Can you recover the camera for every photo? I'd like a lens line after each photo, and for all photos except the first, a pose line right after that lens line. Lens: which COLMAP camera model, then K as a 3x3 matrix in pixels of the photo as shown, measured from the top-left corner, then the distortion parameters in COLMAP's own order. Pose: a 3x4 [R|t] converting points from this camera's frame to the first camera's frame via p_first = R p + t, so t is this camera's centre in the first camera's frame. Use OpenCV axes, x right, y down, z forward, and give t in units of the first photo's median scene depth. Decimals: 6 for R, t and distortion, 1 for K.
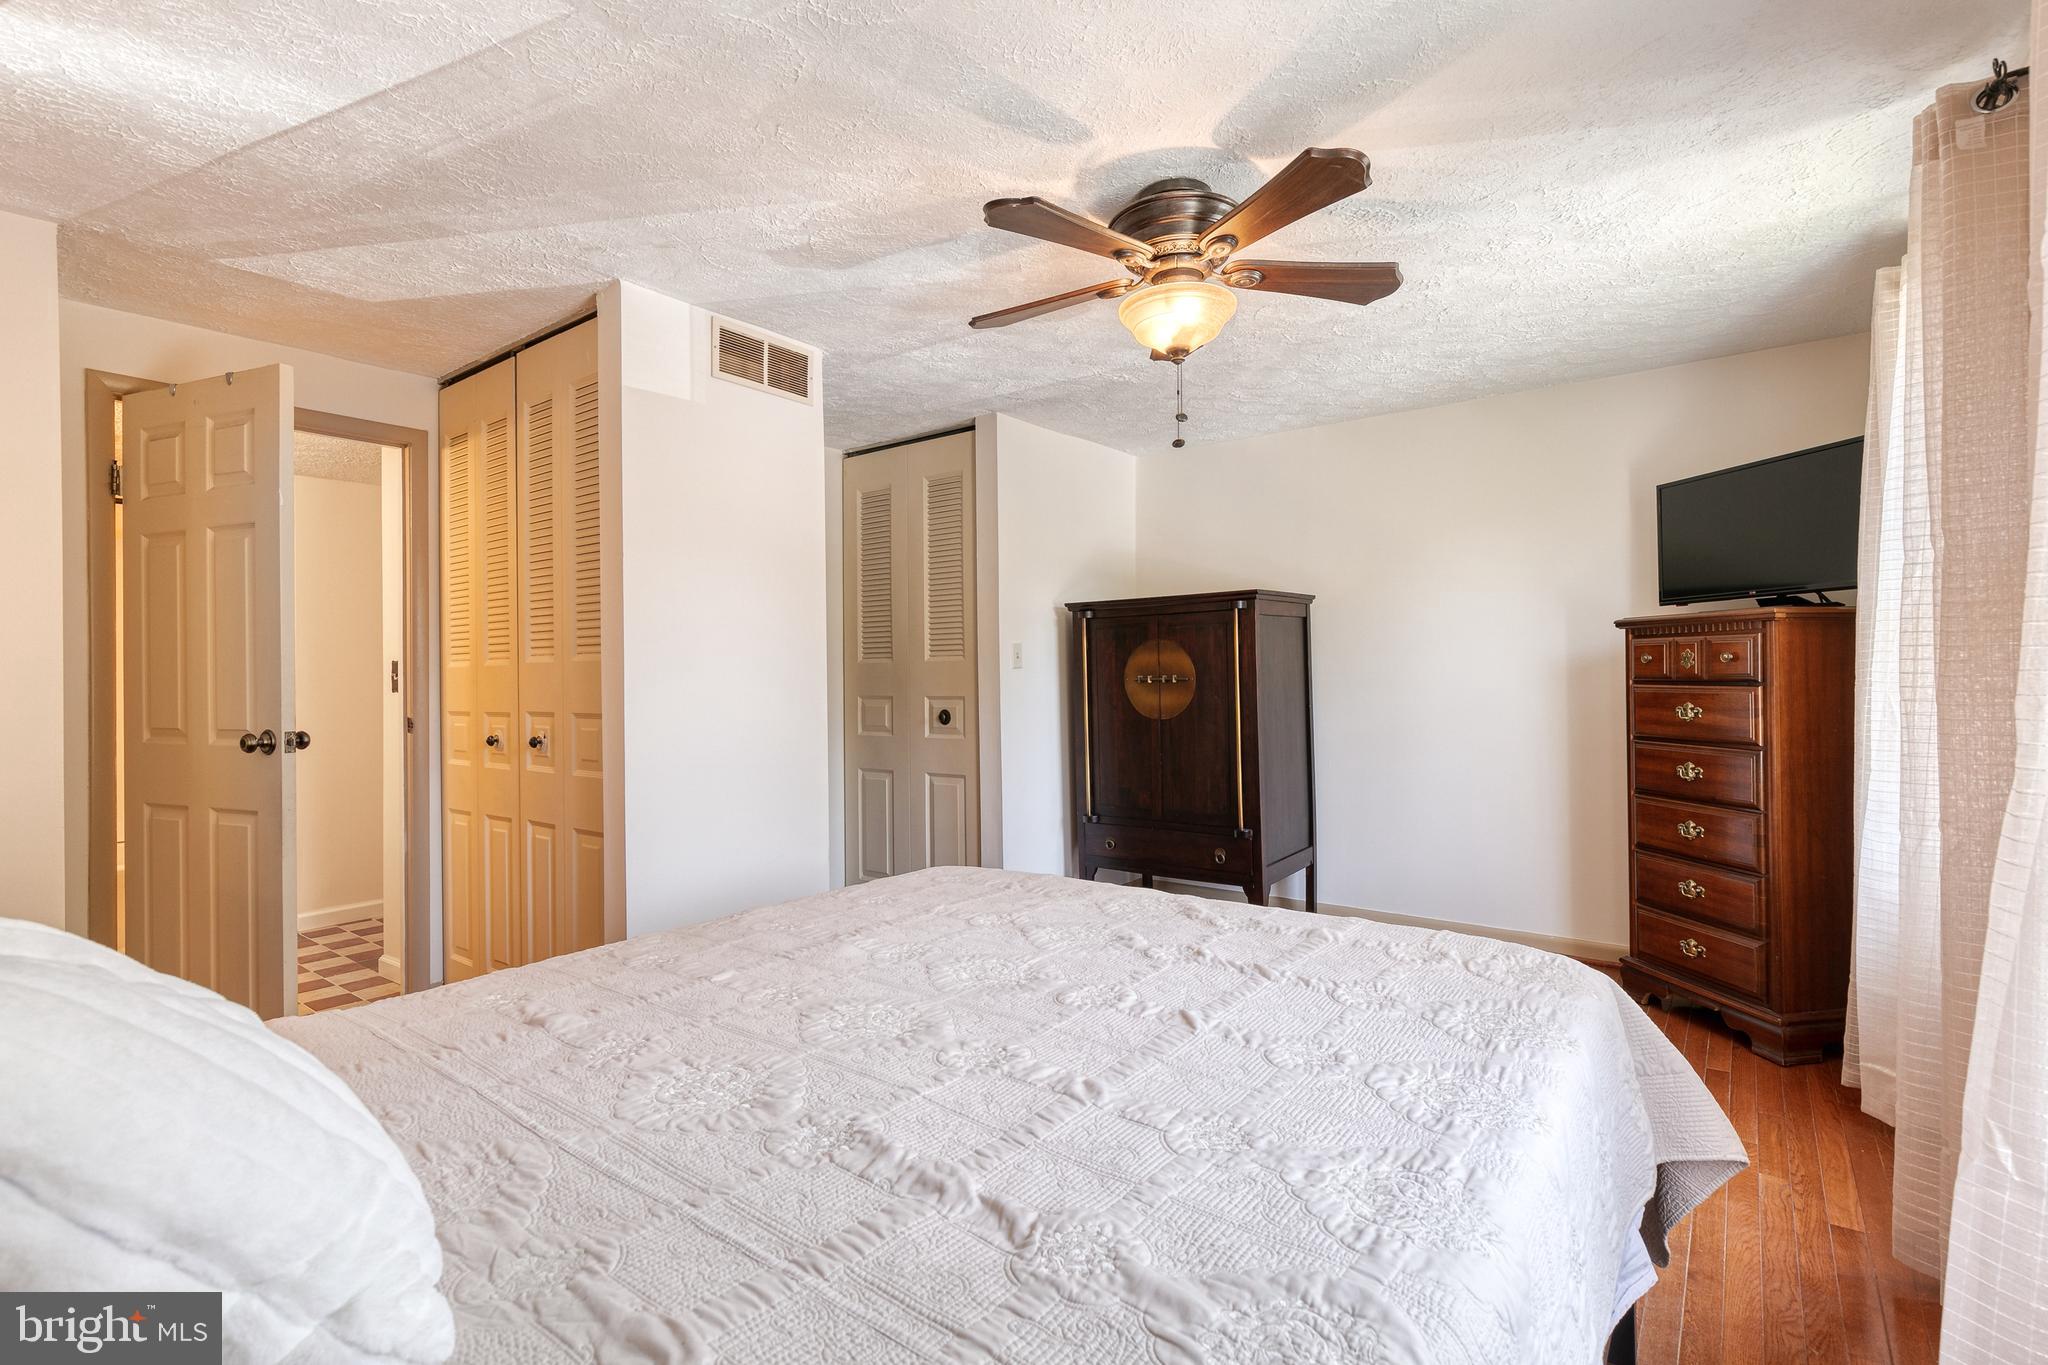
lens RADIAL K [[947.4, 0, 1023.8], [0, 947.4, 681.7], [0, 0, 1]] dist [0.009674, -0.001029]
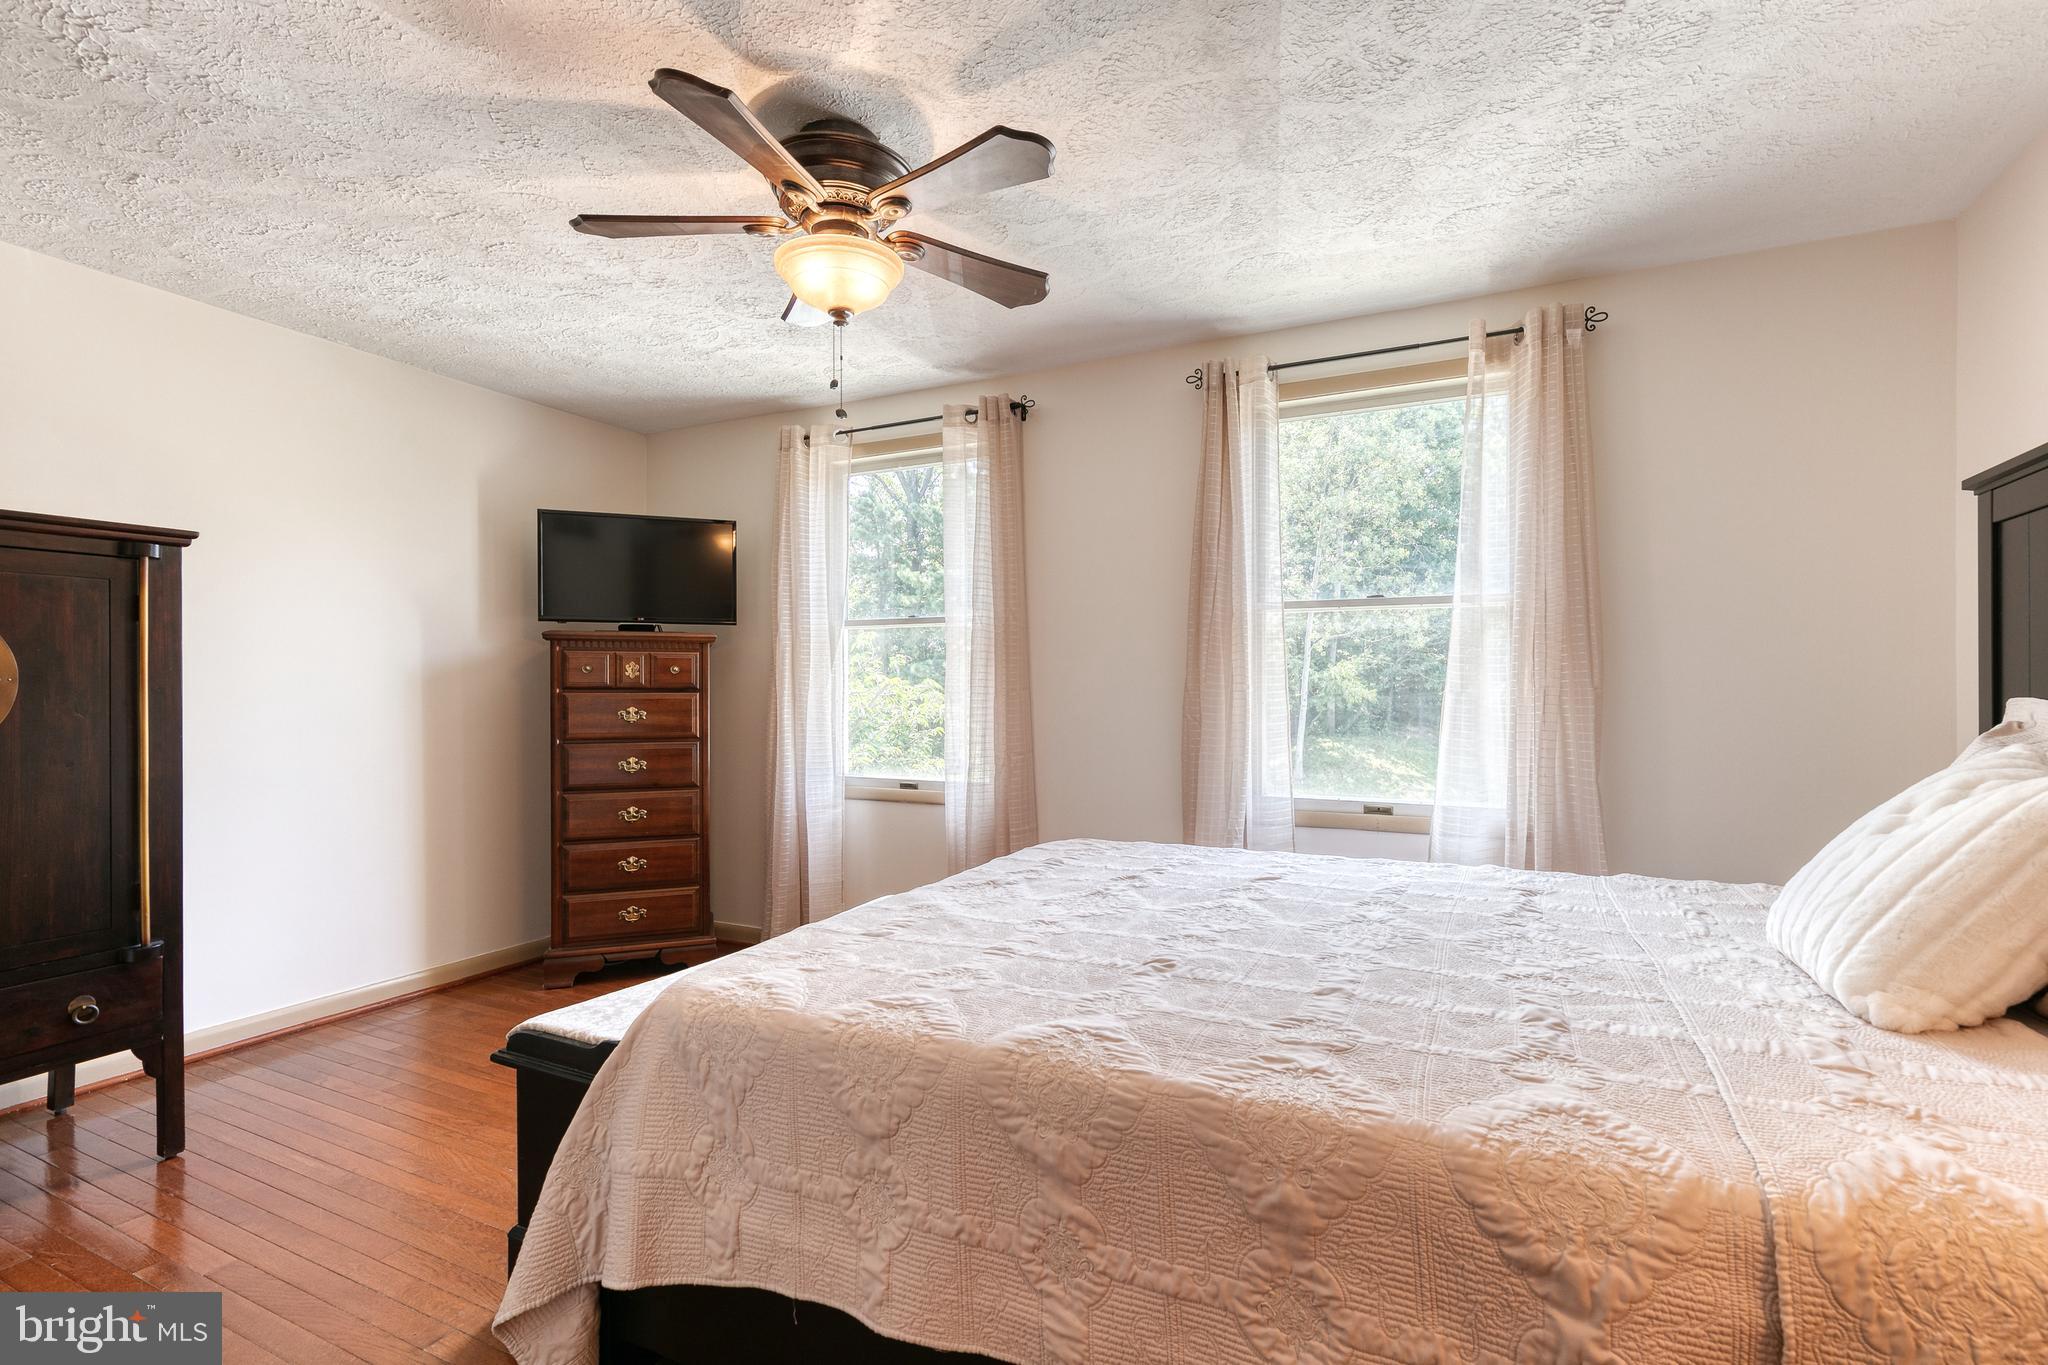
lens RADIAL K [[947.4, 0, 1033.8], [0, 947.4, 687.0], [0, 0, 1]] dist [0.009674, -0.001029]
pose [[-0.196093, 0.012361, 0.980507, -0.559484], [0.005595, 0.999918, -0.011487, 0.013511], [-0.980569, 0.003233, -0.196146, 0.739824]]
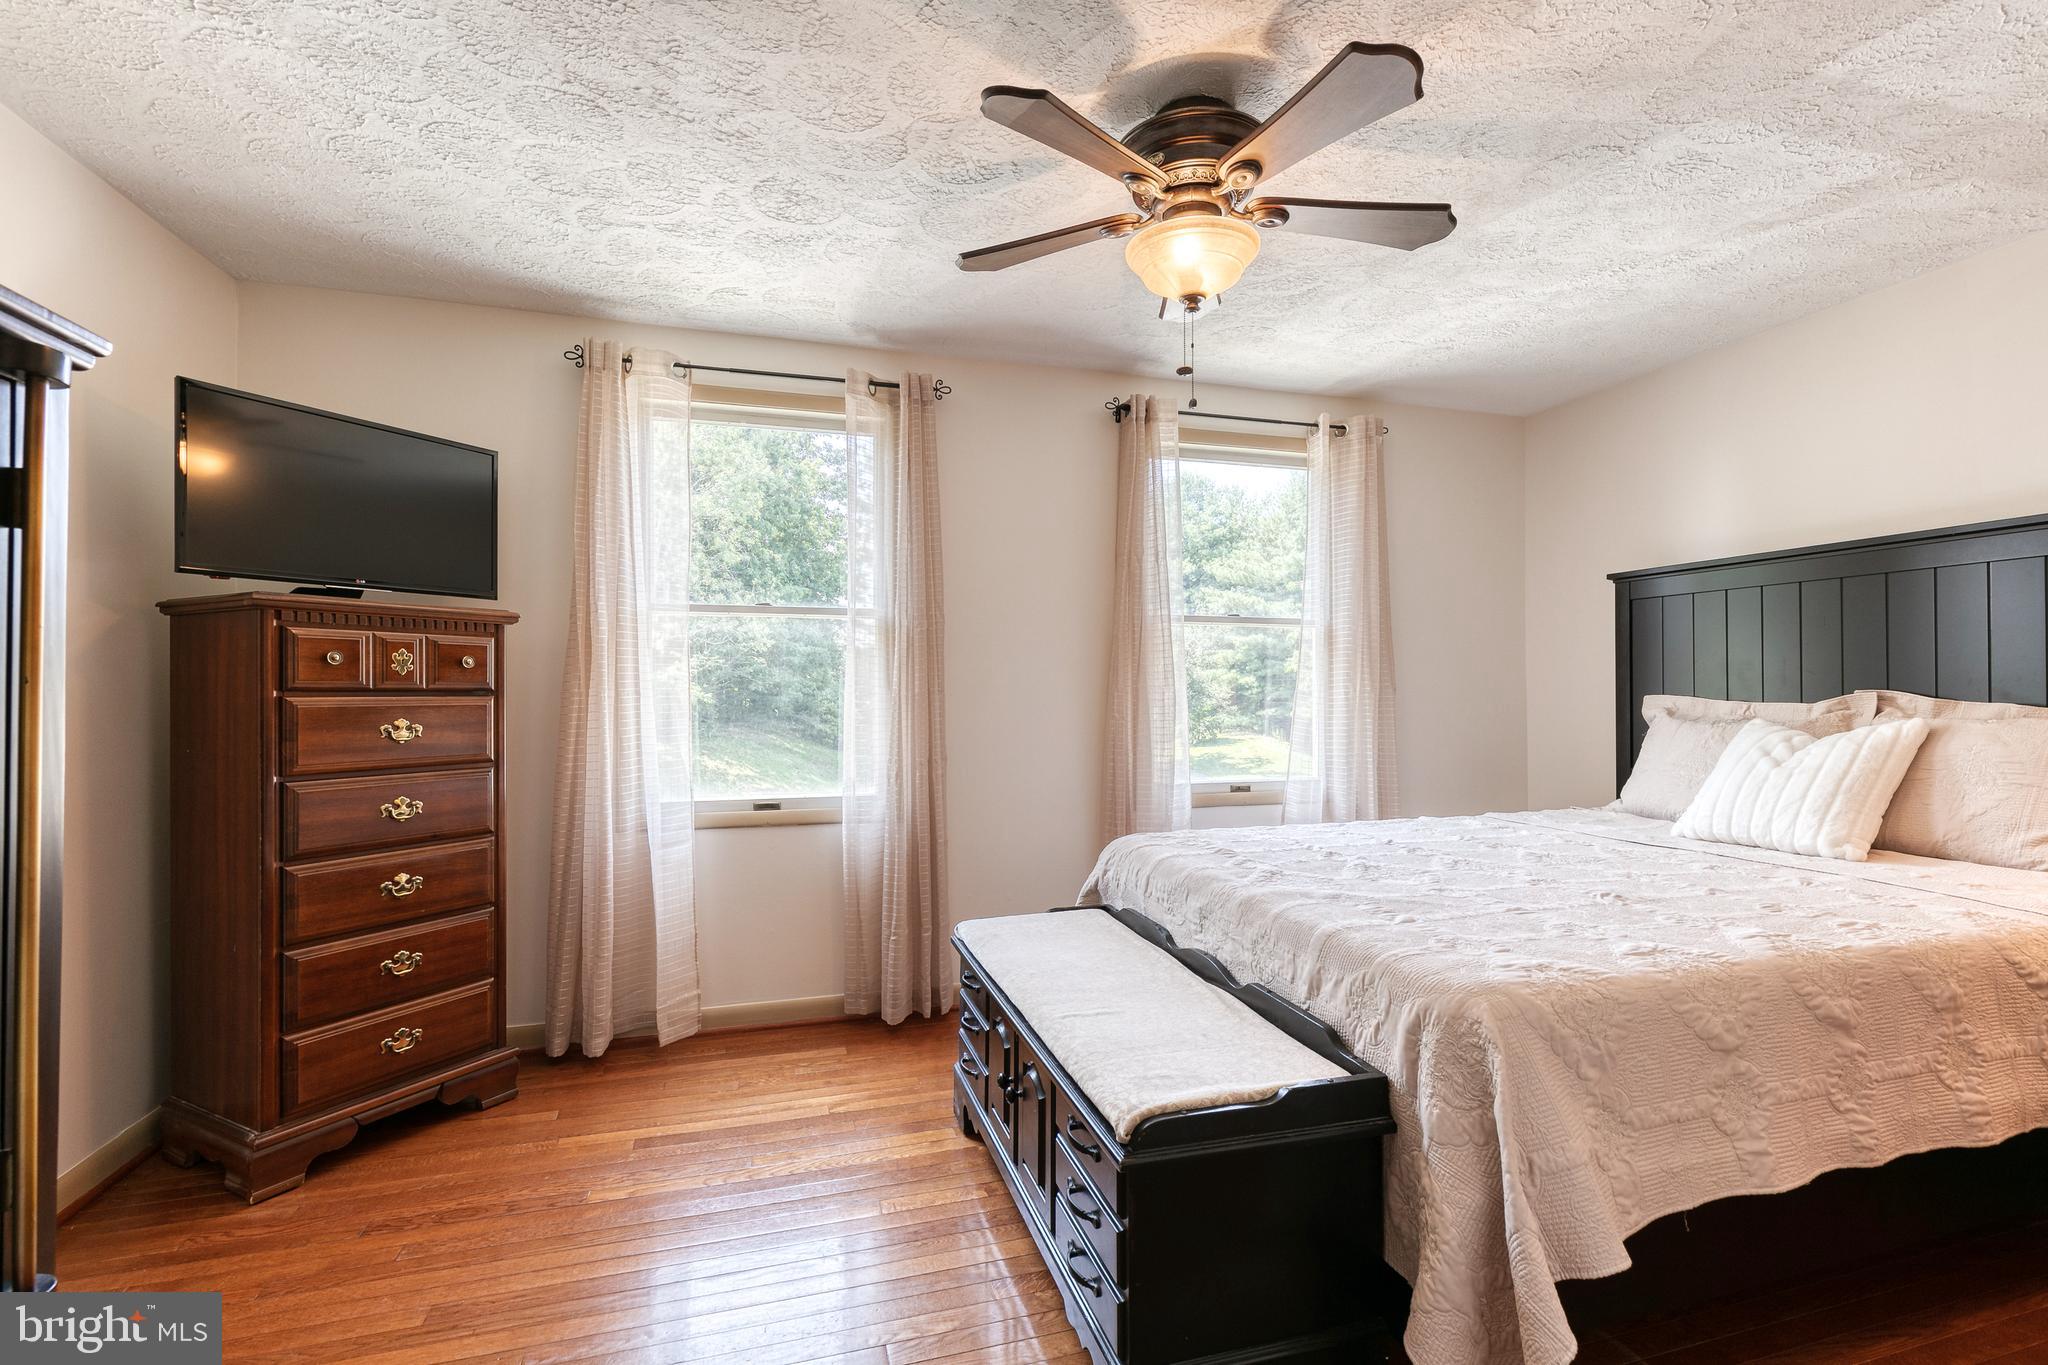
lens RADIAL K [[947.4, 0, 1038.5], [0, 947.4, 684.0], [0, 0, 1]] dist [0.009674, -0.001029]
pose [[-0.815529, 0.014506, 0.578534, -0.162881], [0.010709, 0.999893, -0.009975, 0.007341], [-0.578617, -0.001940, -0.815597, 1.325036]]
